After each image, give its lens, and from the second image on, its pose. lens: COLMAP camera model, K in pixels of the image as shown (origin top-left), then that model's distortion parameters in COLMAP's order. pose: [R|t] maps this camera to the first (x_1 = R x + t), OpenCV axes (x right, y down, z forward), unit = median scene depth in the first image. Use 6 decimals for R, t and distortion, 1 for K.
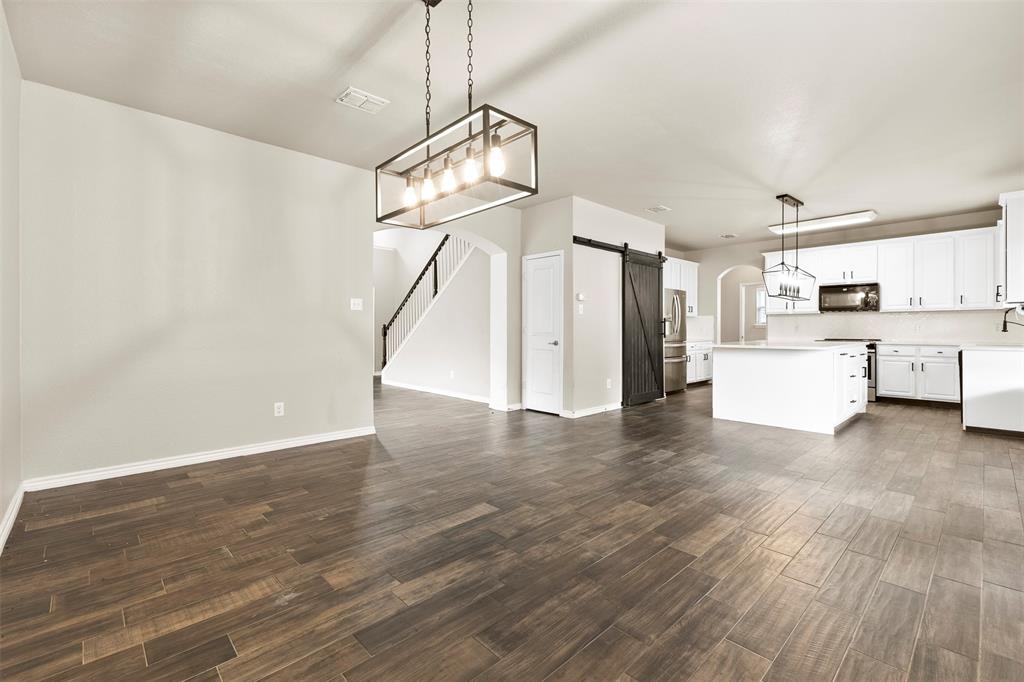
lens RADIAL K [[453.2, 0, 507.3], [0, 453.2, 330.9], [0, 0, 1]] dist [0.003507, -0.001981]
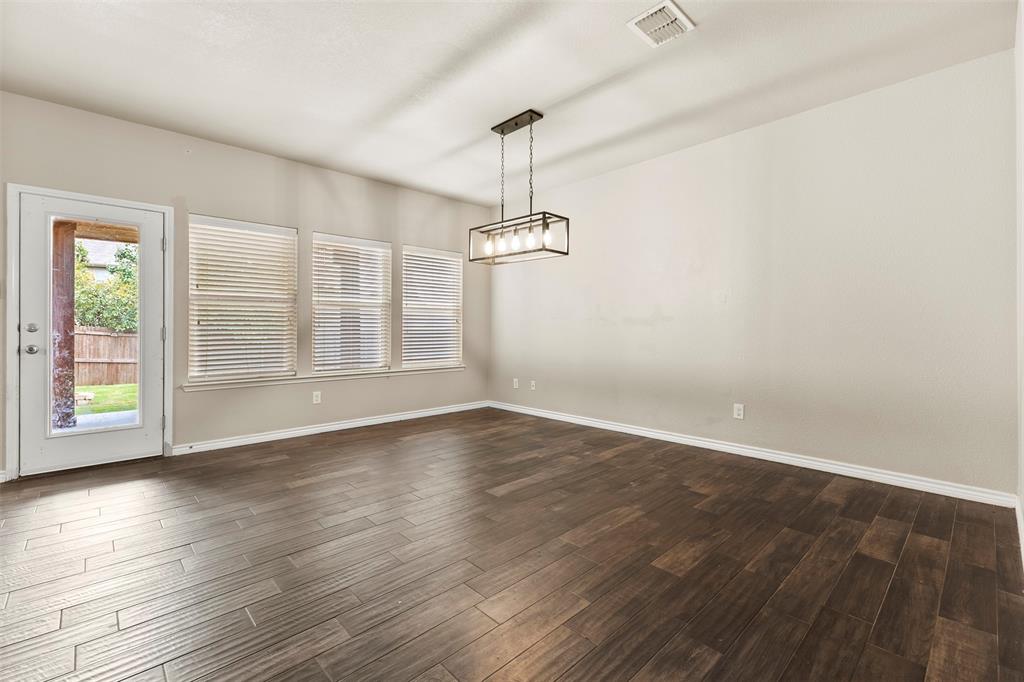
lens RADIAL K [[453.2, 0, 513.6], [0, 453.2, 337.0], [0, 0, 1]] dist [0.003507, -0.001981]
pose [[-0.999961, -0.000484, -0.008829, -0.033005], [-0.000556, 0.999967, 0.008080, 0.005991], [0.008825, 0.008085, -0.999928, 0.876579]]
